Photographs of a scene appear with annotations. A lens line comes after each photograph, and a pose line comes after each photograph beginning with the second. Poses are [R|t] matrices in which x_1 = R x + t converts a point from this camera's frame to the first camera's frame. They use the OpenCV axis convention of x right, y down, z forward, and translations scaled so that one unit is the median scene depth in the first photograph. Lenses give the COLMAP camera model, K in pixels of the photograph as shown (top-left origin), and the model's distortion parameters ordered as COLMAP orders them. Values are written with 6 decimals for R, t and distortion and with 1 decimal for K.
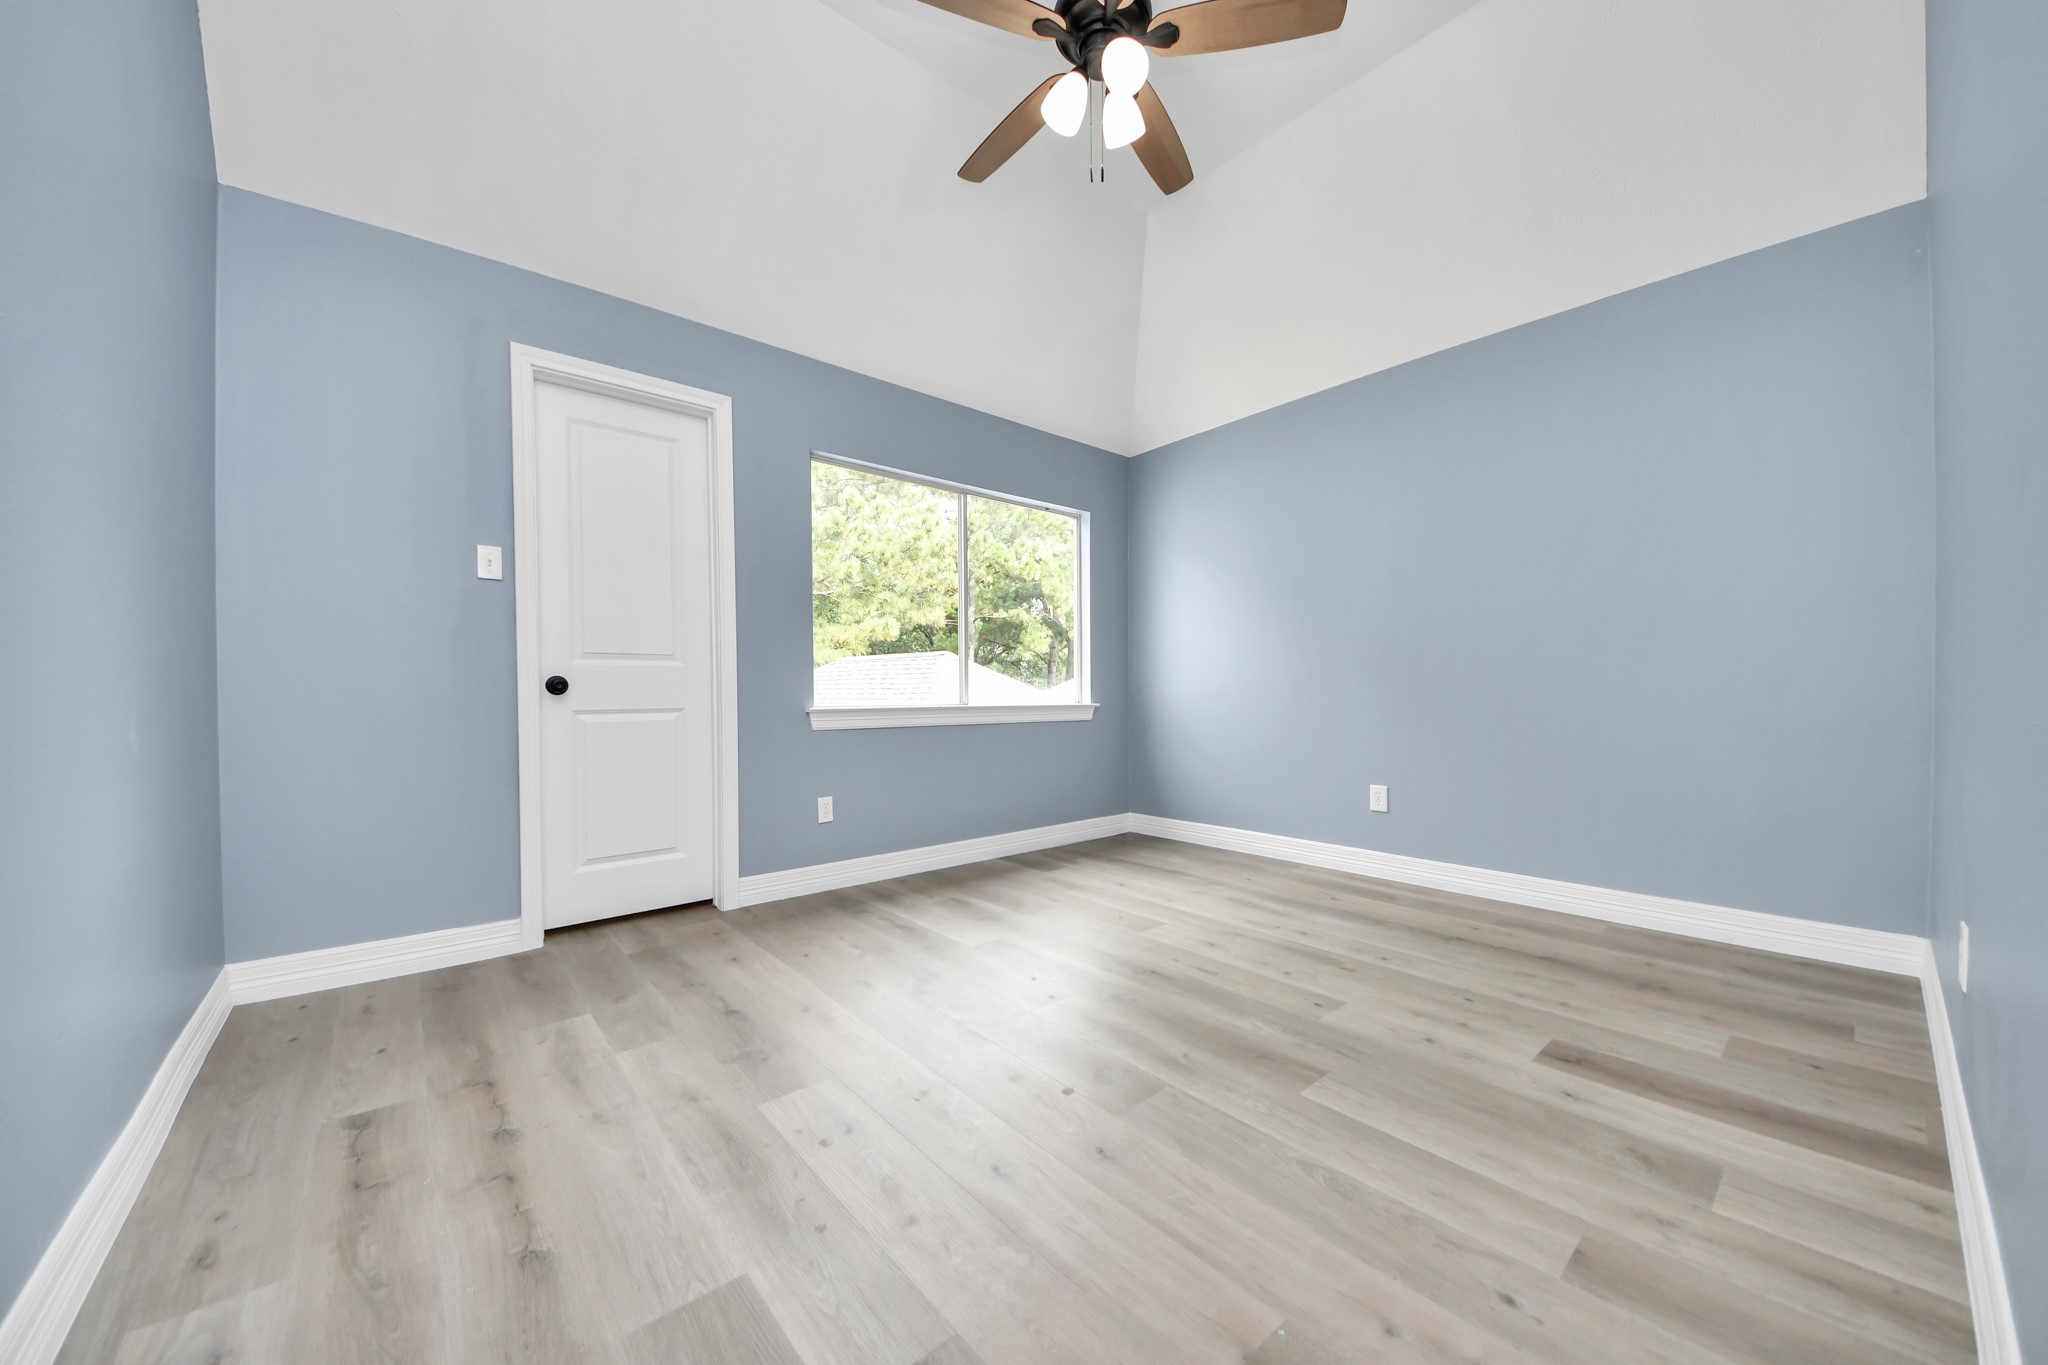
lens RADIAL K [[740.7, 0, 1024.5], [0, 740.7, 698.8], [0, 0, 1]] dist [0.017518, 0.000004]
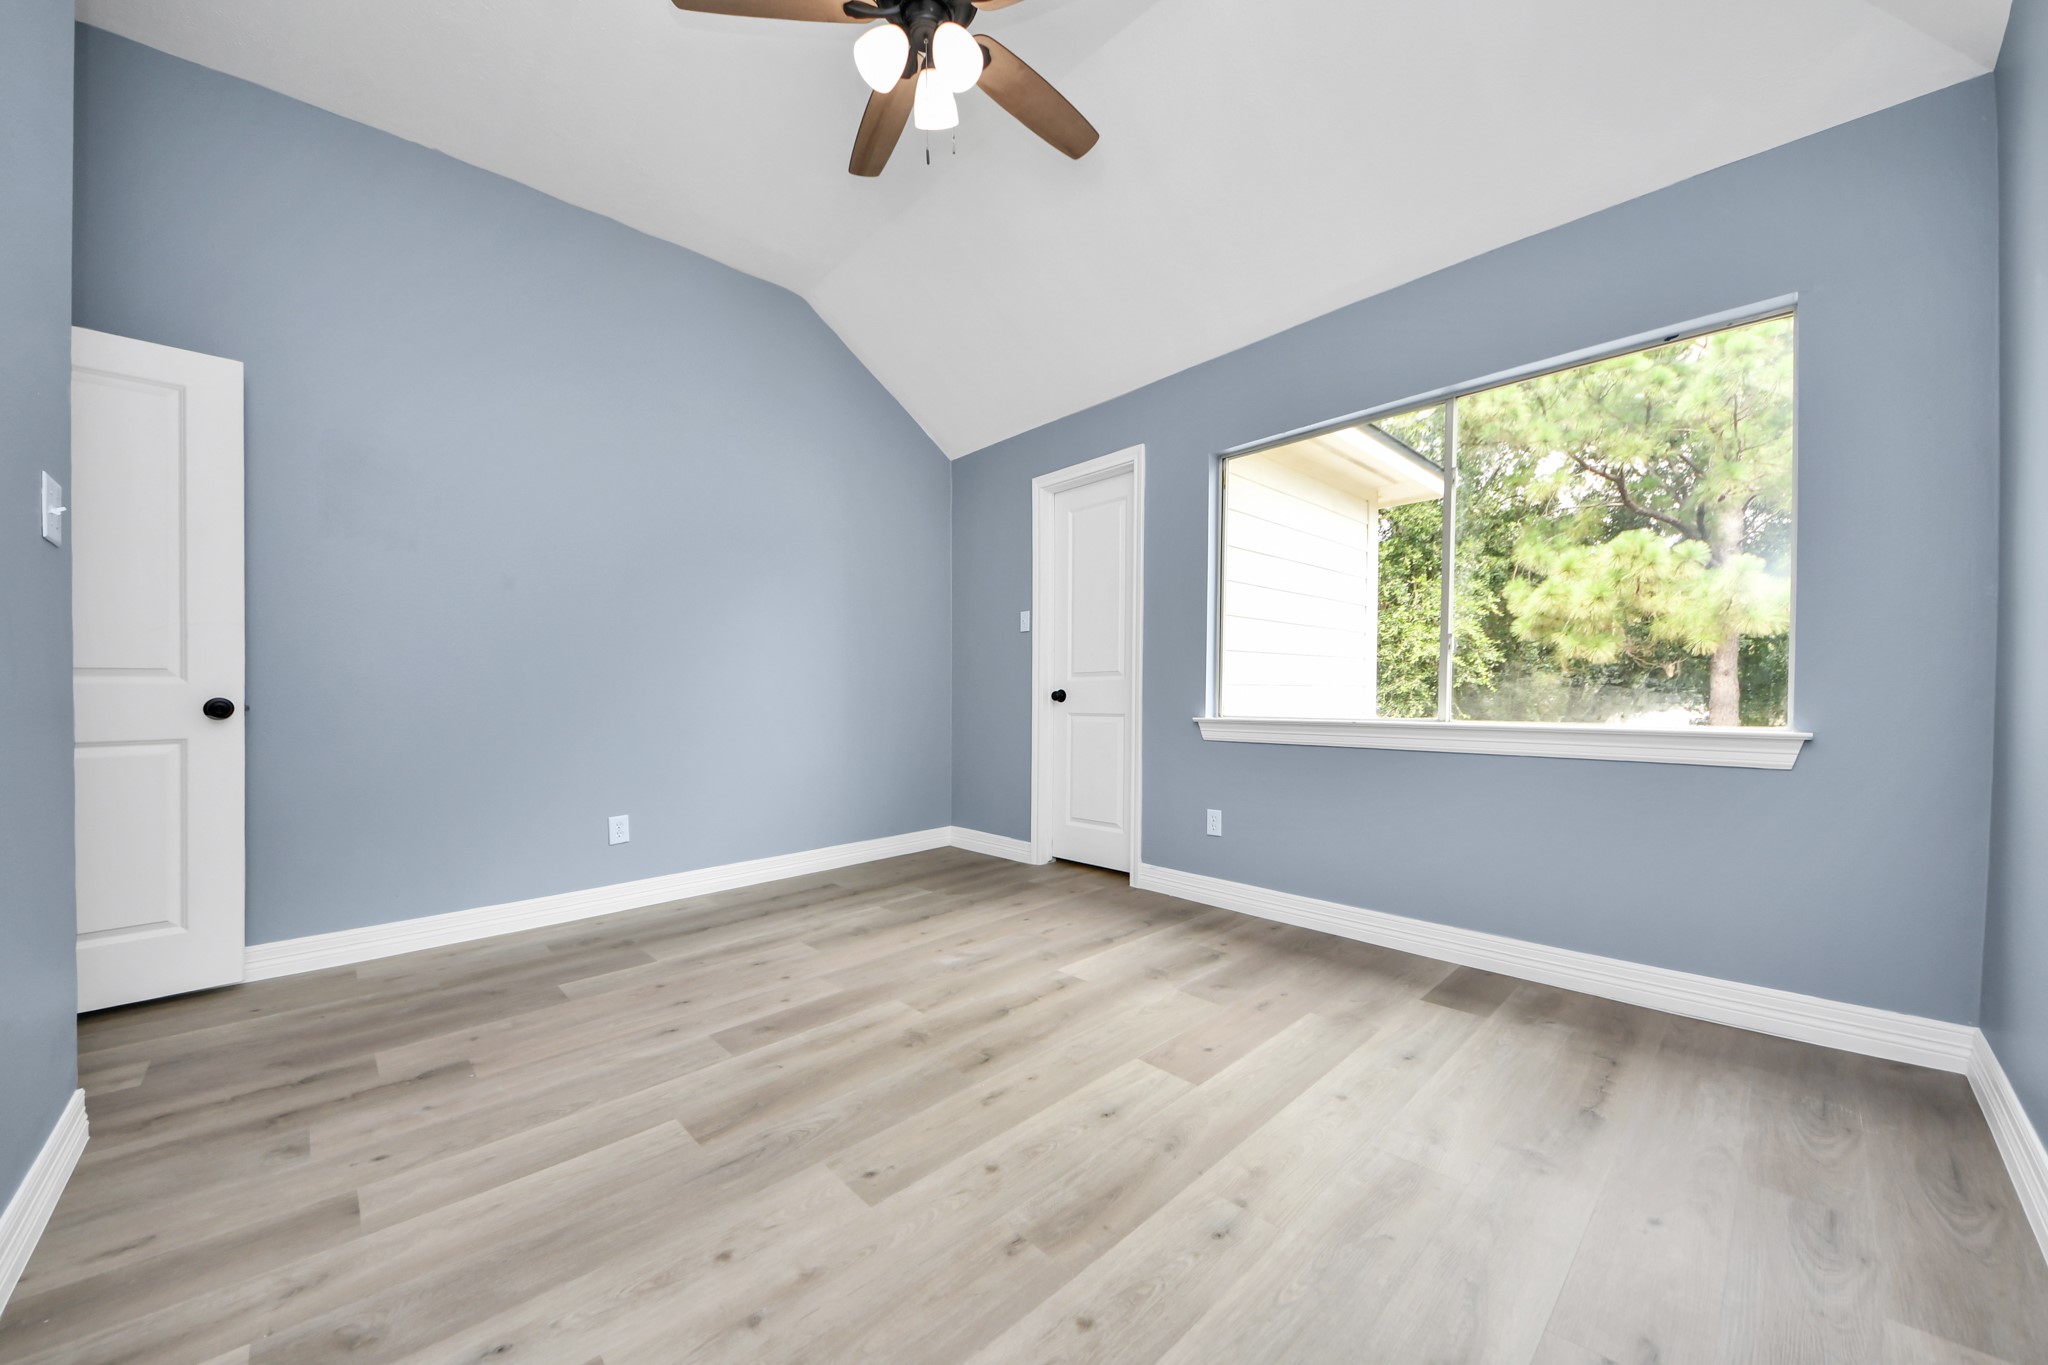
lens RADIAL K [[740.7, 0, 1024.5], [0, 740.7, 698.8], [0, 0, 1]] dist [0.017518, 0.000004]
pose [[0.052999, 0.016368, -0.998460, 0.981420], [0.000162, 0.999866, 0.016399, -0.041632], [0.998595, -0.001031, 0.052989, 0.995051]]
